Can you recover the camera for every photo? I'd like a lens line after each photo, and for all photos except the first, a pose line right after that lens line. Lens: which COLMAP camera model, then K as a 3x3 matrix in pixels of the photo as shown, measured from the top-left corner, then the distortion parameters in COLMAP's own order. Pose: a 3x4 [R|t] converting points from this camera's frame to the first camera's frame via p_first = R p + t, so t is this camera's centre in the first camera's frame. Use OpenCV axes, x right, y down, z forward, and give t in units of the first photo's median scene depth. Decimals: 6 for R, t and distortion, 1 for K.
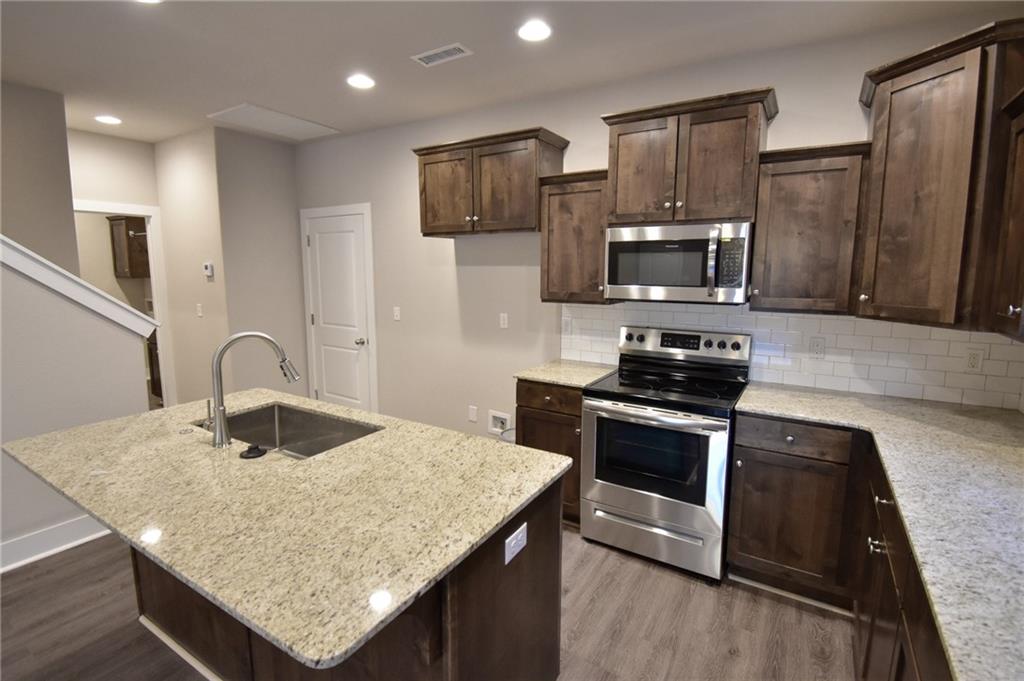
lens RADIAL K [[481.8, 0, 512.5], [0, 481.8, 334.3], [0, 0, 1]] dist [0.025077, -0.029752]
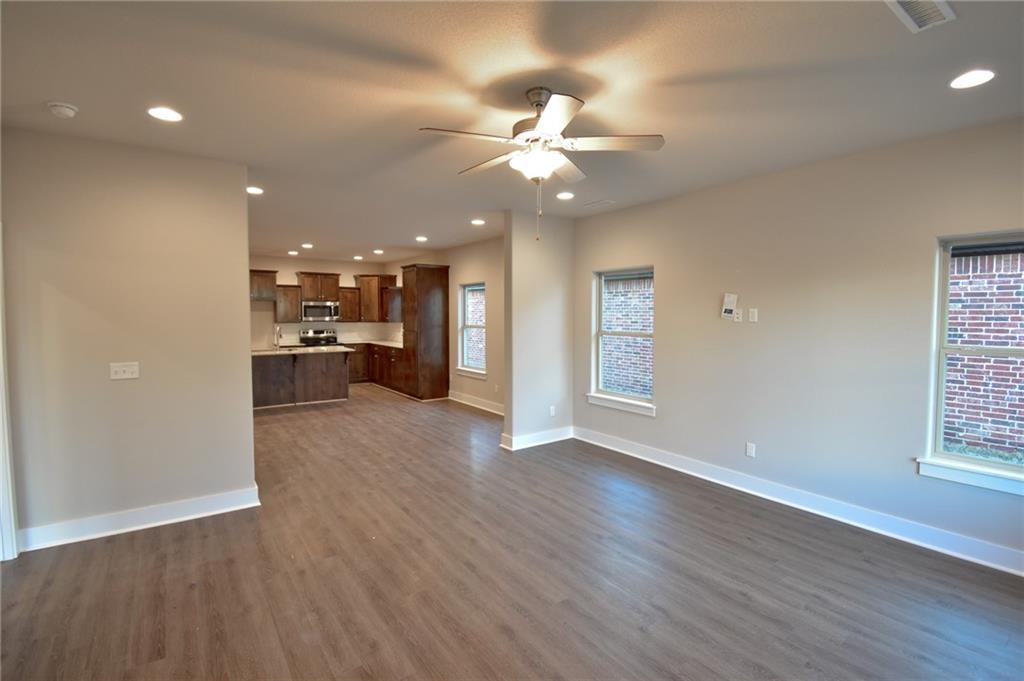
lens RADIAL K [[463.4, 0, 514.1], [0, 463.4, 331.8], [0, 0, 1]] dist [0.018884, -0.025568]
pose [[0.374245, -0.043704, 0.926299, -2.323705], [0.126676, 0.991934, -0.004379, 0.210397], [-0.918637, 0.118979, 0.376763, -1.652656]]
